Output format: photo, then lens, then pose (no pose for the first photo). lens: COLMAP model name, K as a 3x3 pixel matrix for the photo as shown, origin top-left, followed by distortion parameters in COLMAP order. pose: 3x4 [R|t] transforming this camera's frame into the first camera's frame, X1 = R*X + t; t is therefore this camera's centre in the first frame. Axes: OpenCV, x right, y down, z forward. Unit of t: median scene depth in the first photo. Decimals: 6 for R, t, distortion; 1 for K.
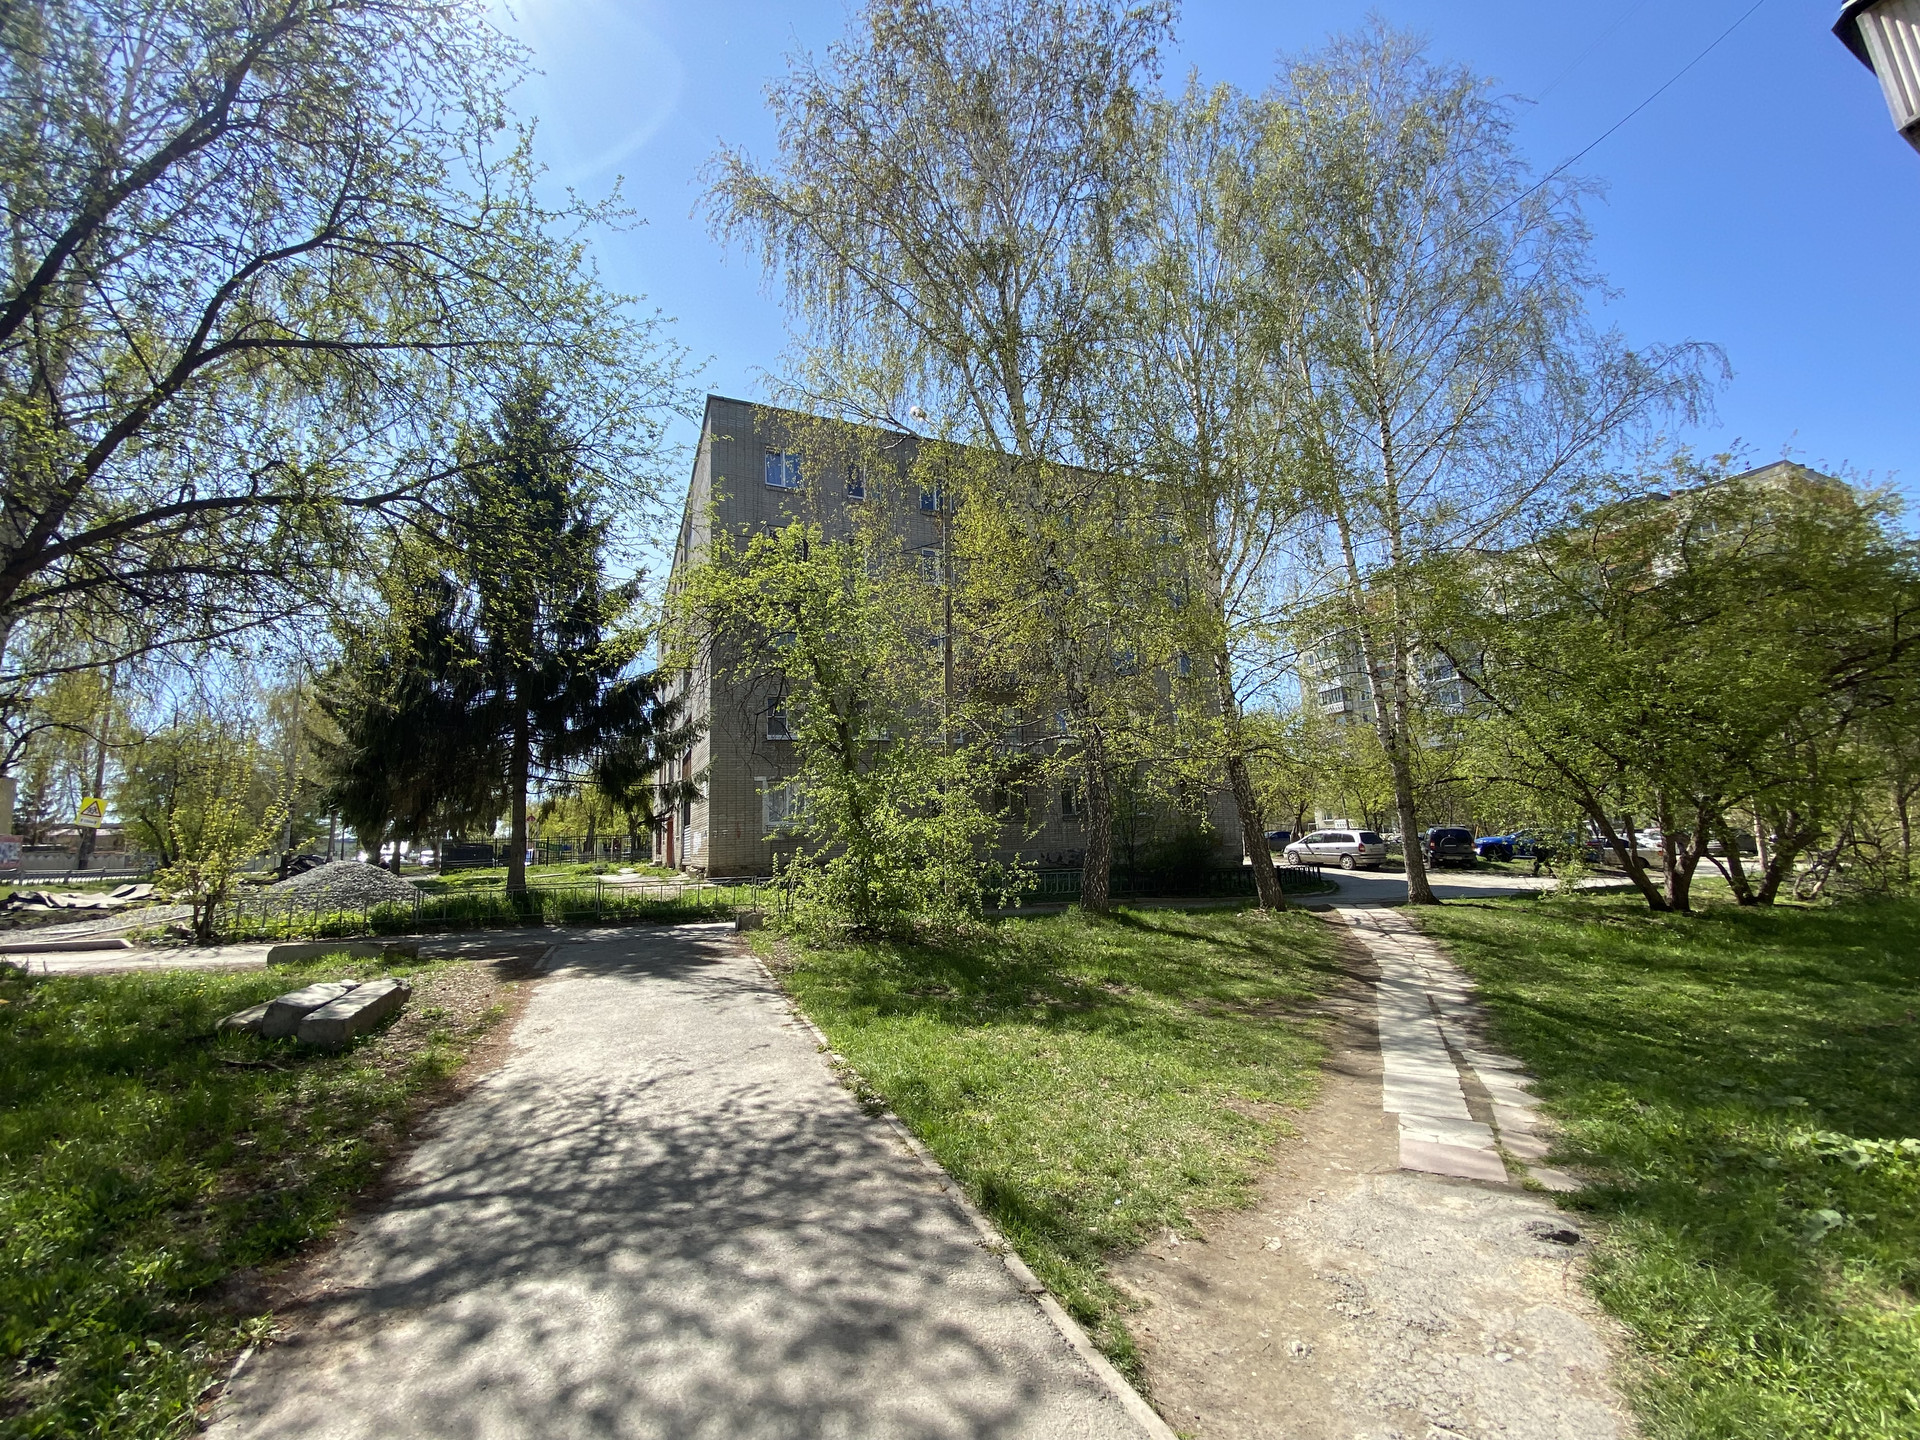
lens RADIAL K [[755.3, 0, 967.6], [0, 755.3, 709.1], [0, 0, 1]] dist [-0.000018, -0.011885]
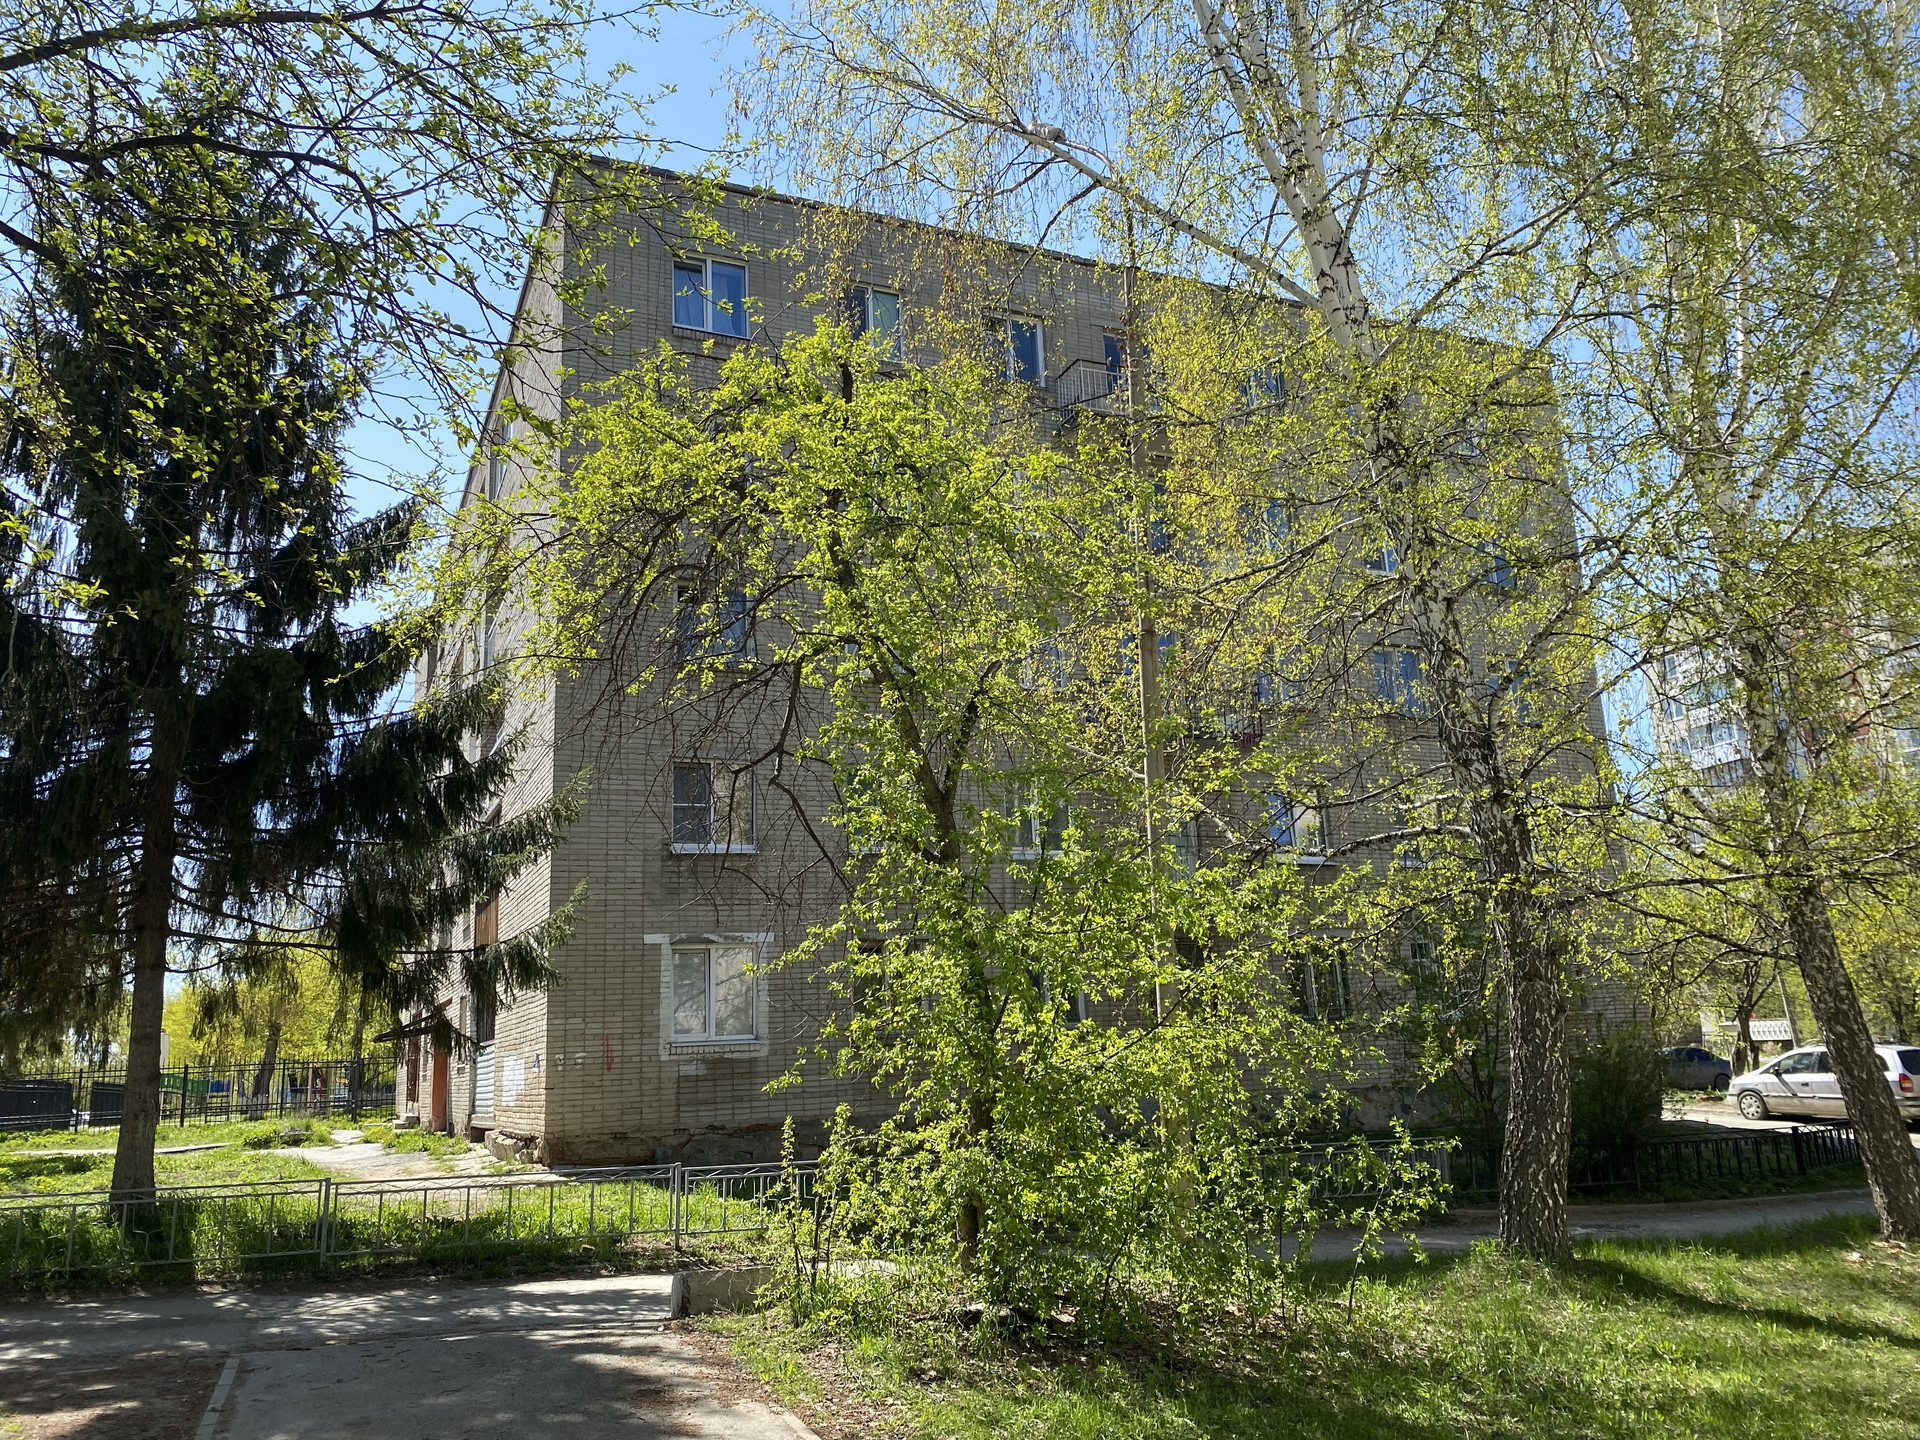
lens RADIAL K [[1442.7, 0, 958.5], [0, 1442.7, 688.1], [0, 0, 1]] dist [-0.008285, -0.000423]
pose [[0.999881, -0.007633, -0.013407, -0.106052], [0.006489, 0.996493, -0.083425, 0.018916], [0.013997, 0.083328, 0.996424, 0.152025]]
